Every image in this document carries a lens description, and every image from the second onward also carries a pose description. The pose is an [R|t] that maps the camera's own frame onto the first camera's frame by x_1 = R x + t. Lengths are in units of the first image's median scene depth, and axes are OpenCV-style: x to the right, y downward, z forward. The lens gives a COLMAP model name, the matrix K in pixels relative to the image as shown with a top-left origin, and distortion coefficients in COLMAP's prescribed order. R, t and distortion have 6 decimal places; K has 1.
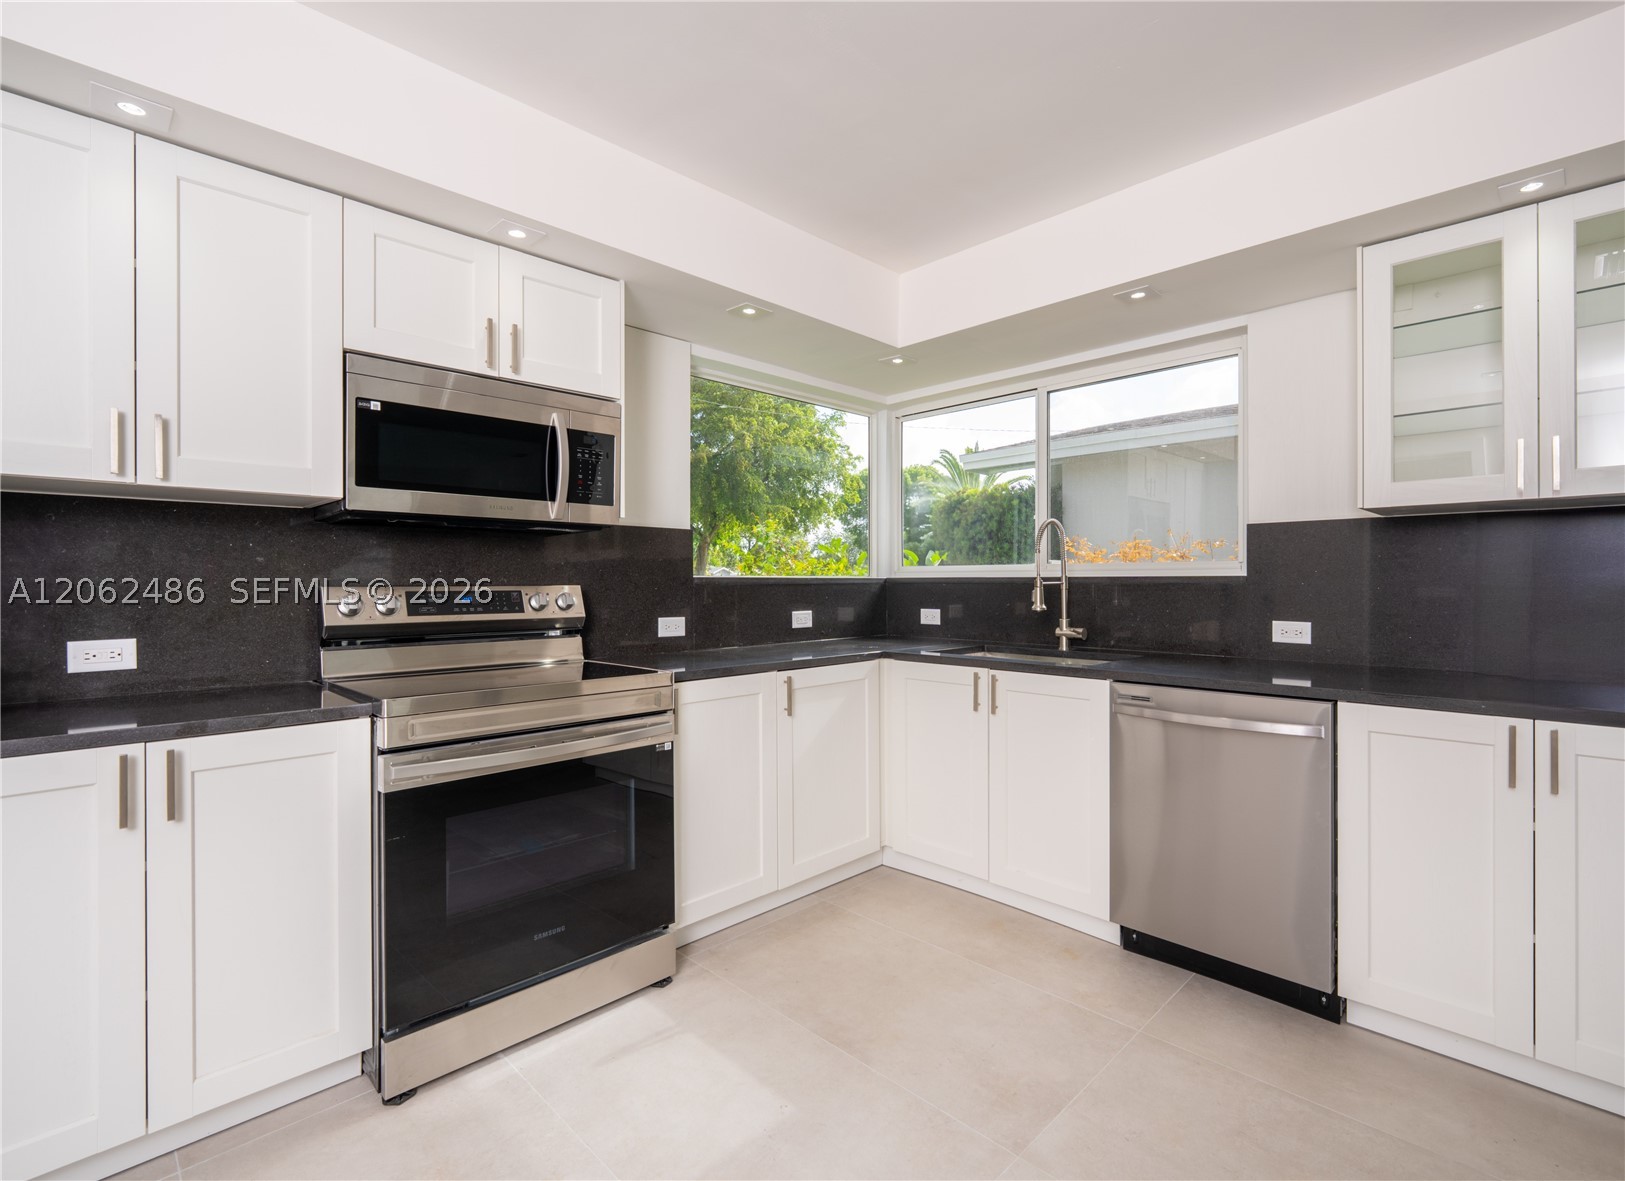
lens RADIAL K [[756.3, 0, 813.7], [0, 756.3, 583.9], [0, 0, 1]] dist [0.004142, -0.001869]
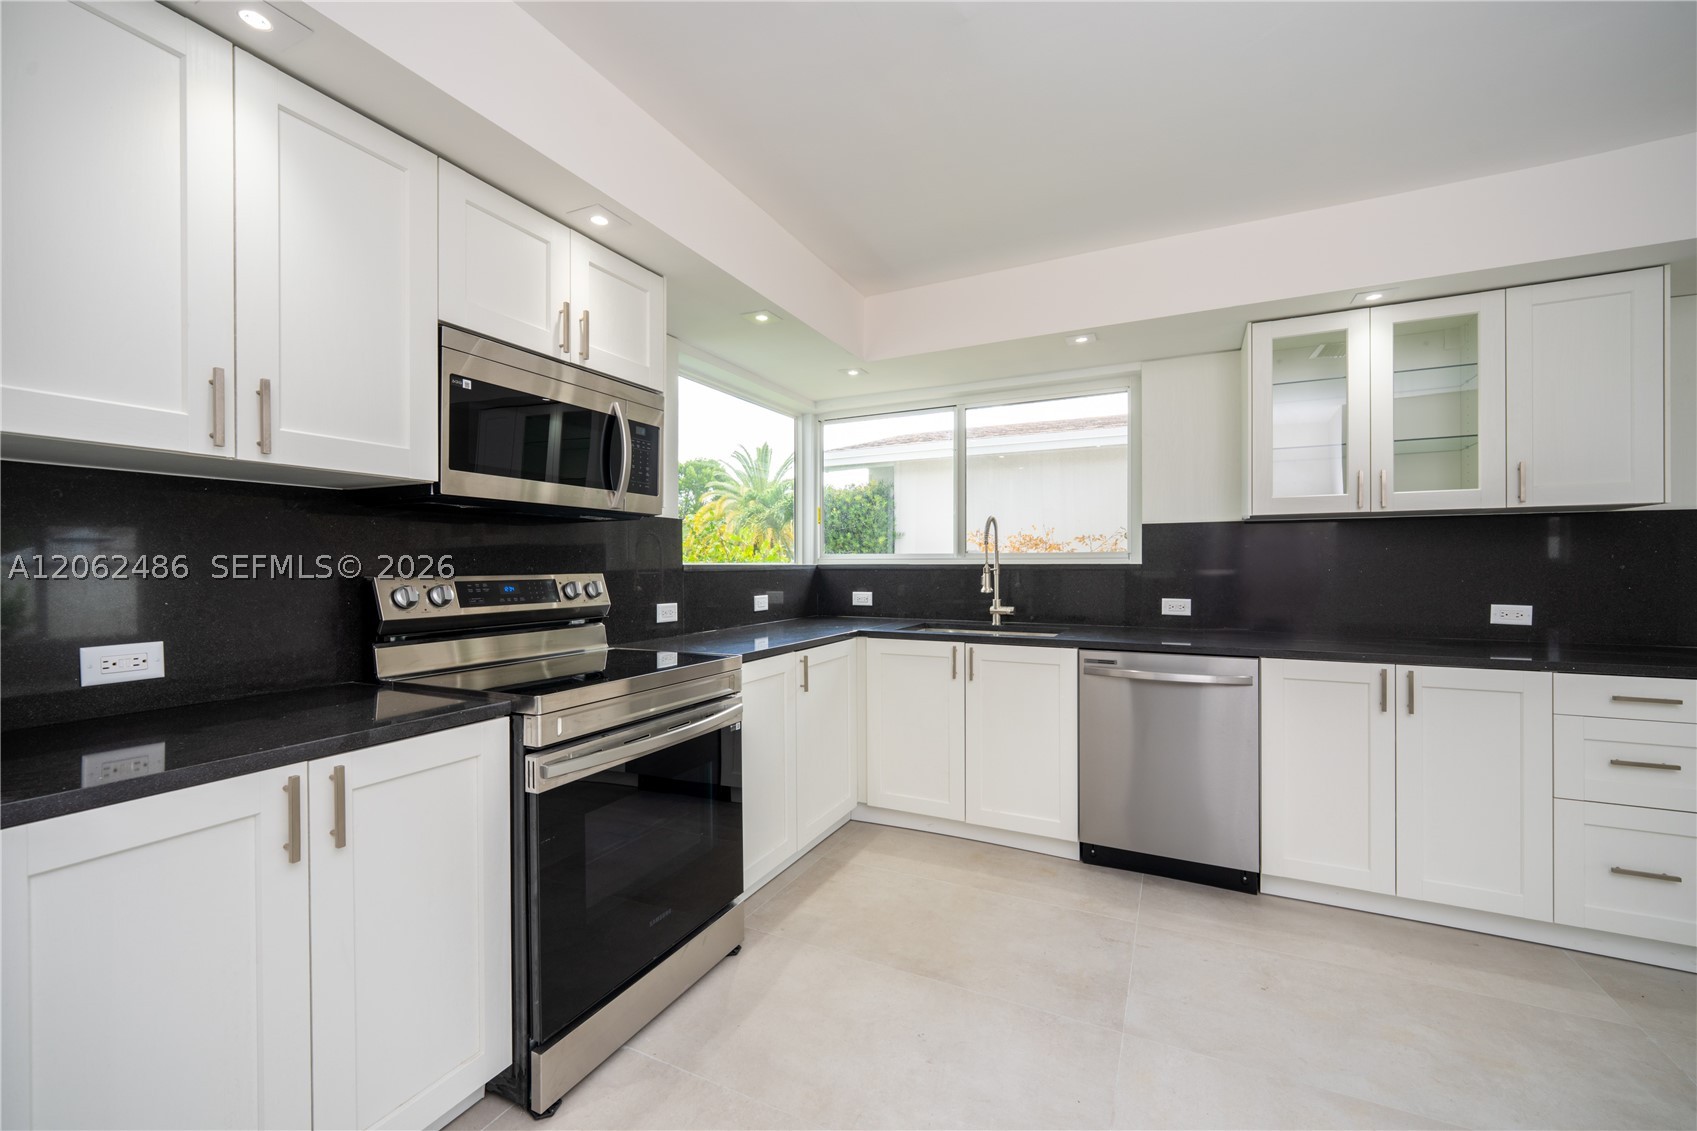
lens RADIAL K [[684.1, 0, 857.1], [0, 684.1, 569.4], [0, 0, 1]] dist [0.003449, -0.000345]
pose [[0.953585, -0.002250, 0.301116, -0.331327], [0.001625, 0.999996, 0.002323, -0.006450], [-0.301120, -0.001726, 0.953585, 0.040224]]
